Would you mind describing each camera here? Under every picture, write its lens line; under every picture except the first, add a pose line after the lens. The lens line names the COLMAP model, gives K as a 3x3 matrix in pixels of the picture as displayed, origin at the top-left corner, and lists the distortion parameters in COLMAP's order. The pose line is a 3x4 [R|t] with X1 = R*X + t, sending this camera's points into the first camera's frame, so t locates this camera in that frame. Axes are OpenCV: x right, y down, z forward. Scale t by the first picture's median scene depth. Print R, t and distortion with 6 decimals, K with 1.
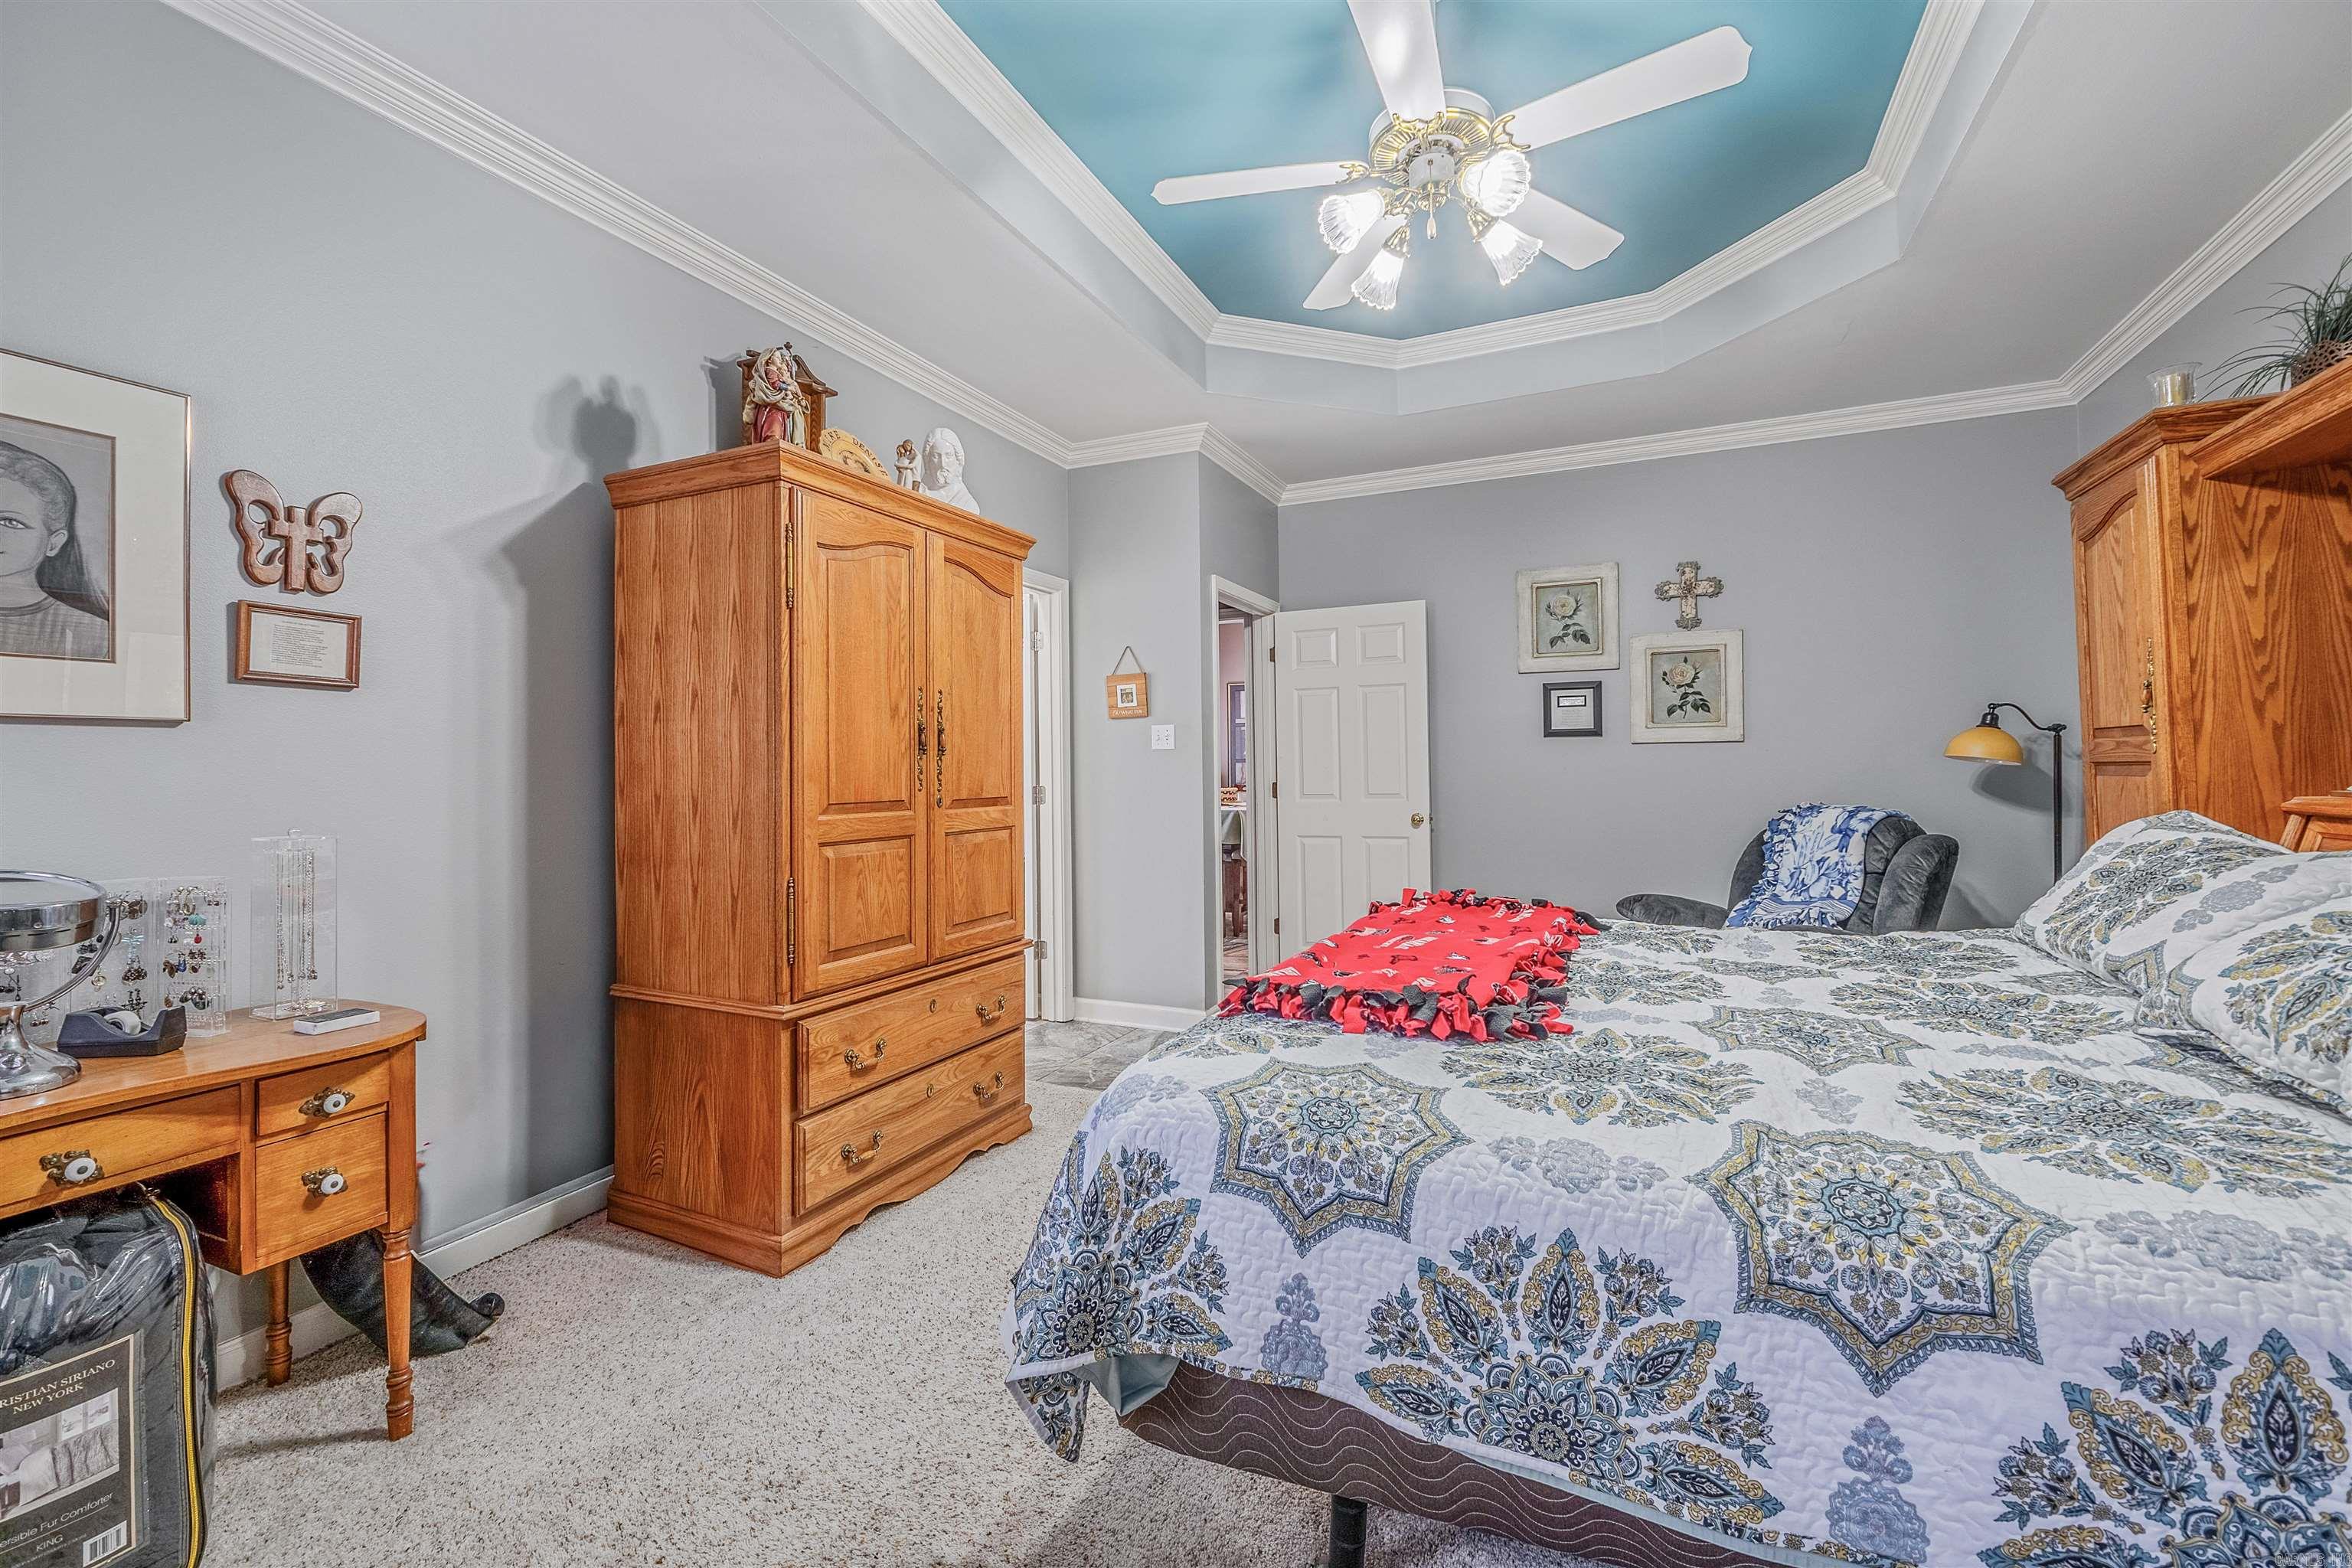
lens RADIAL K [[1026.7, 0, 1155.5], [0, 1026.7, 774.8], [0, 0, 1]] dist [-0.003960, -0.001094]
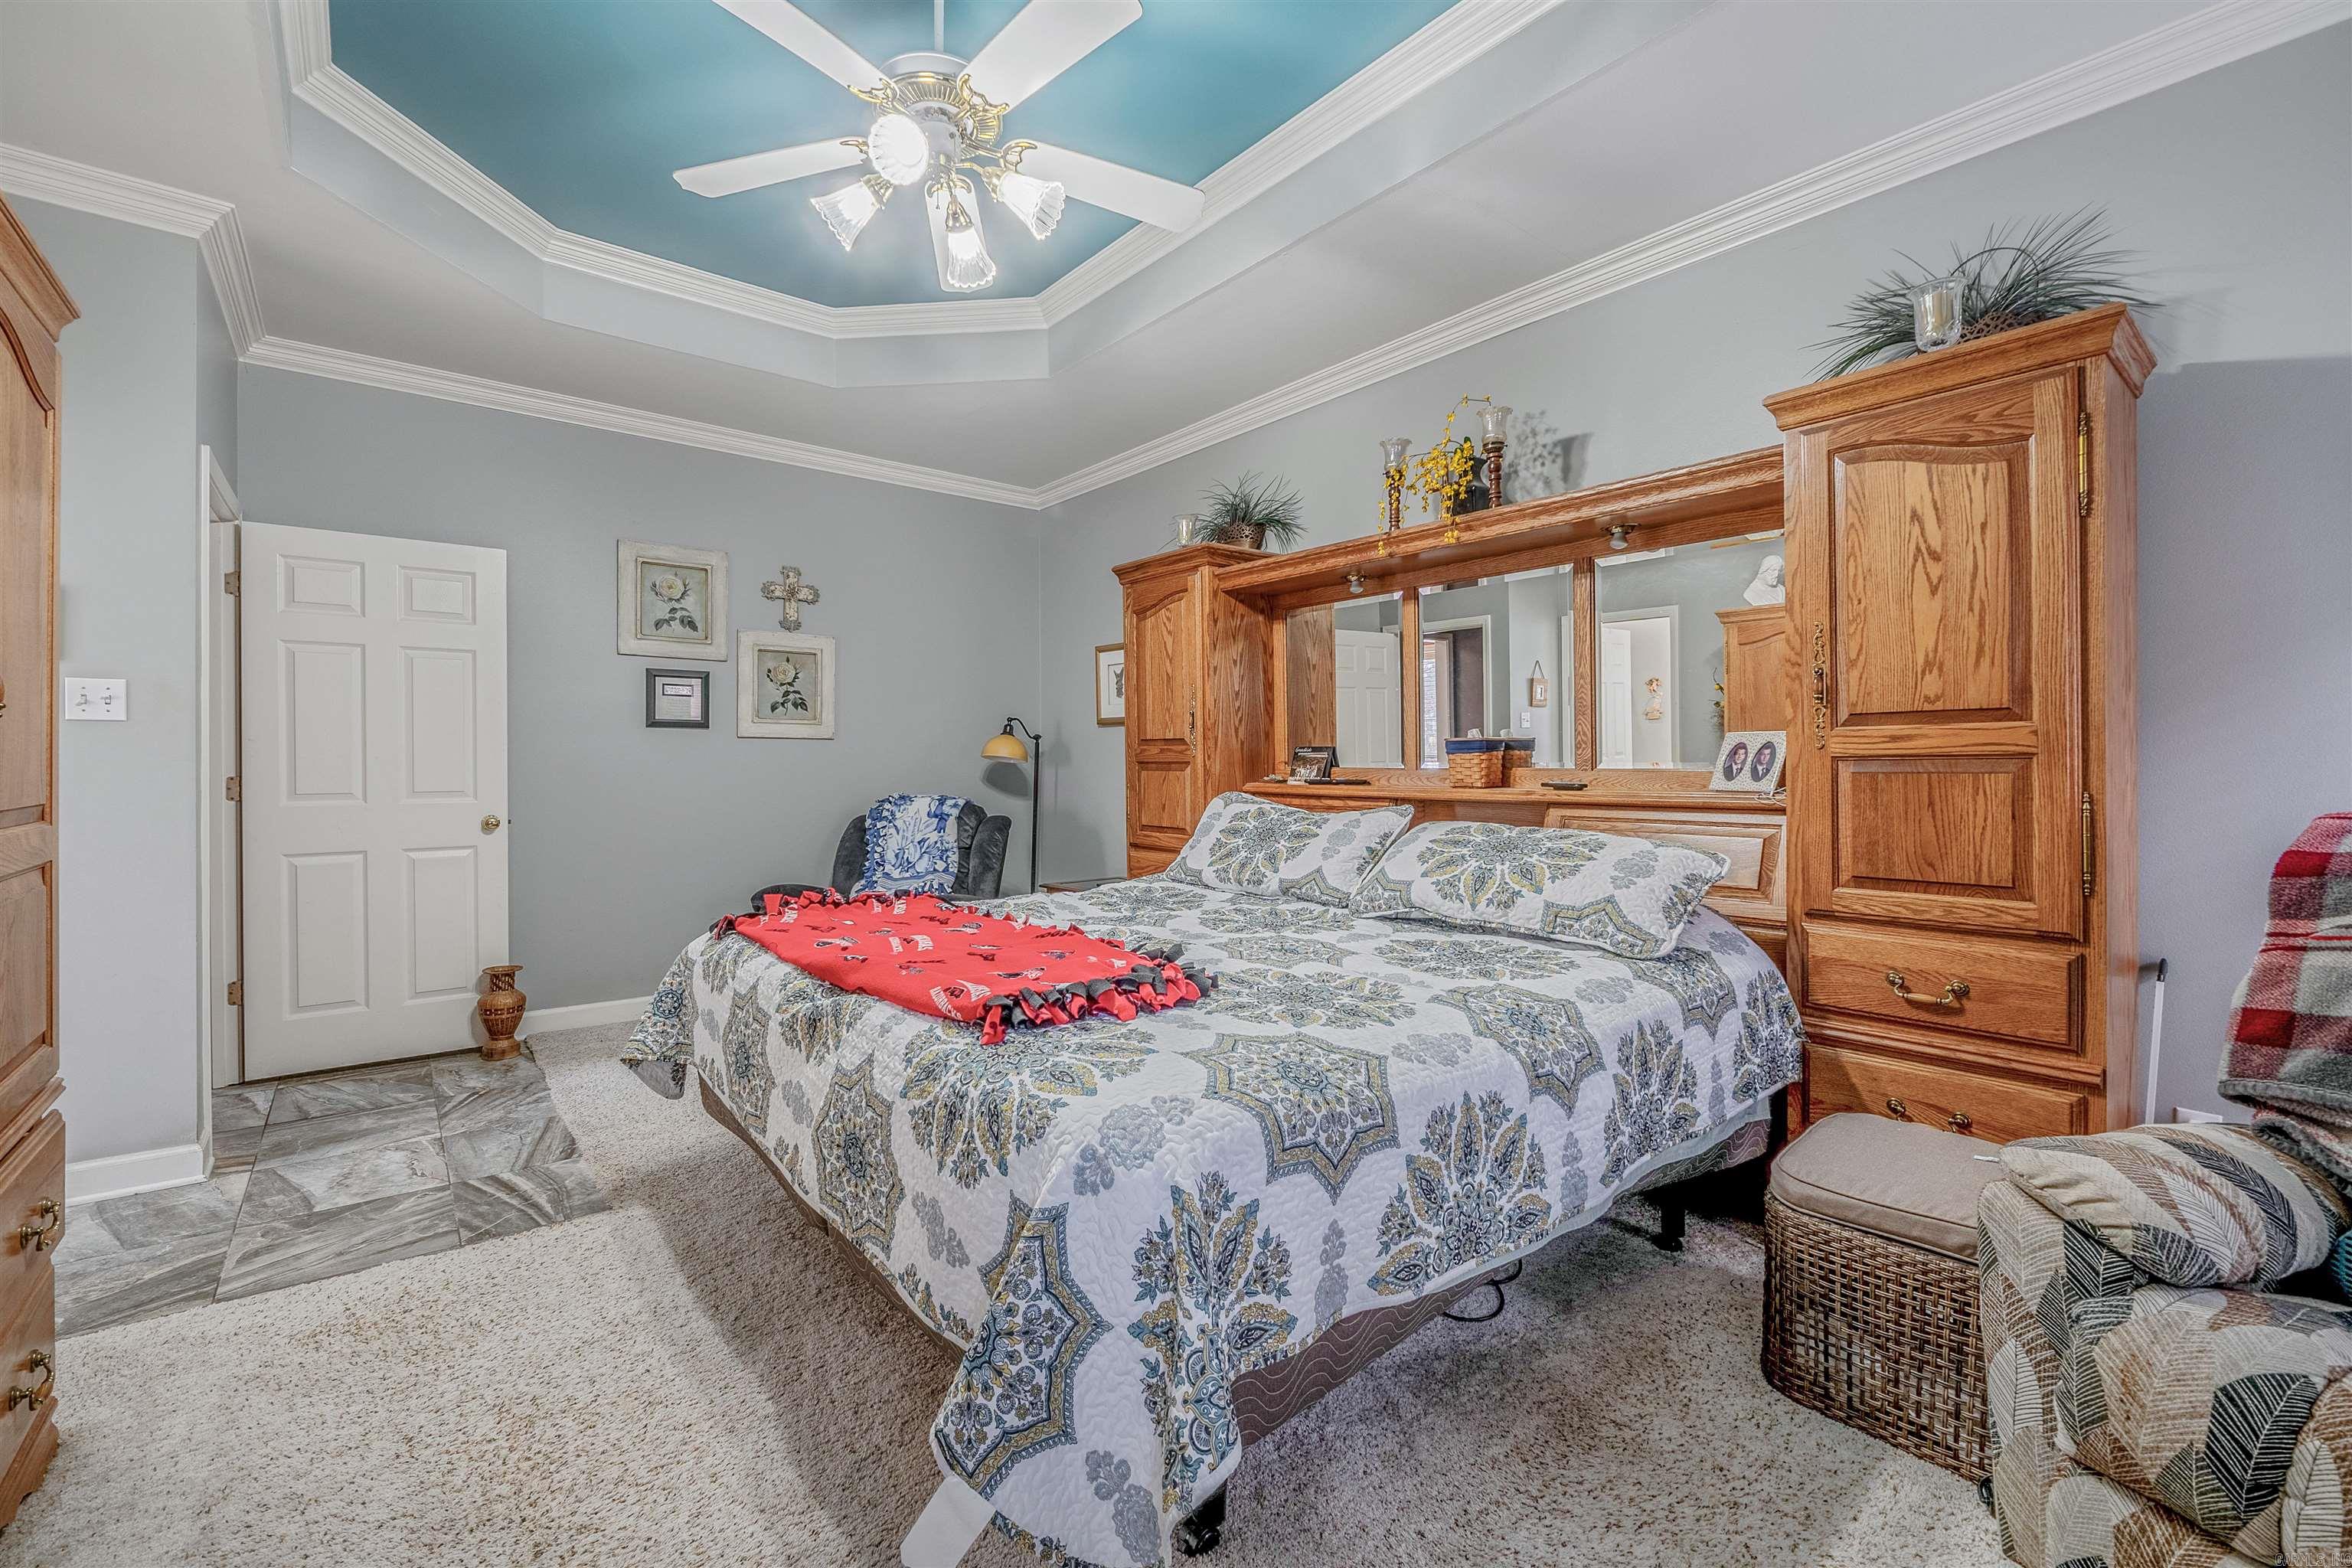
lens RADIAL K [[1026.7, 0, 1160.1], [0, 1026.7, 776.4], [0, 0, 1]] dist [-0.003960, -0.001094]
pose [[0.406133, -0.000907, 0.913813, -0.345044], [-0.003978, 0.999988, 0.002761, 0.003754], [-0.913805, -0.004757, 0.406125, 0.268029]]
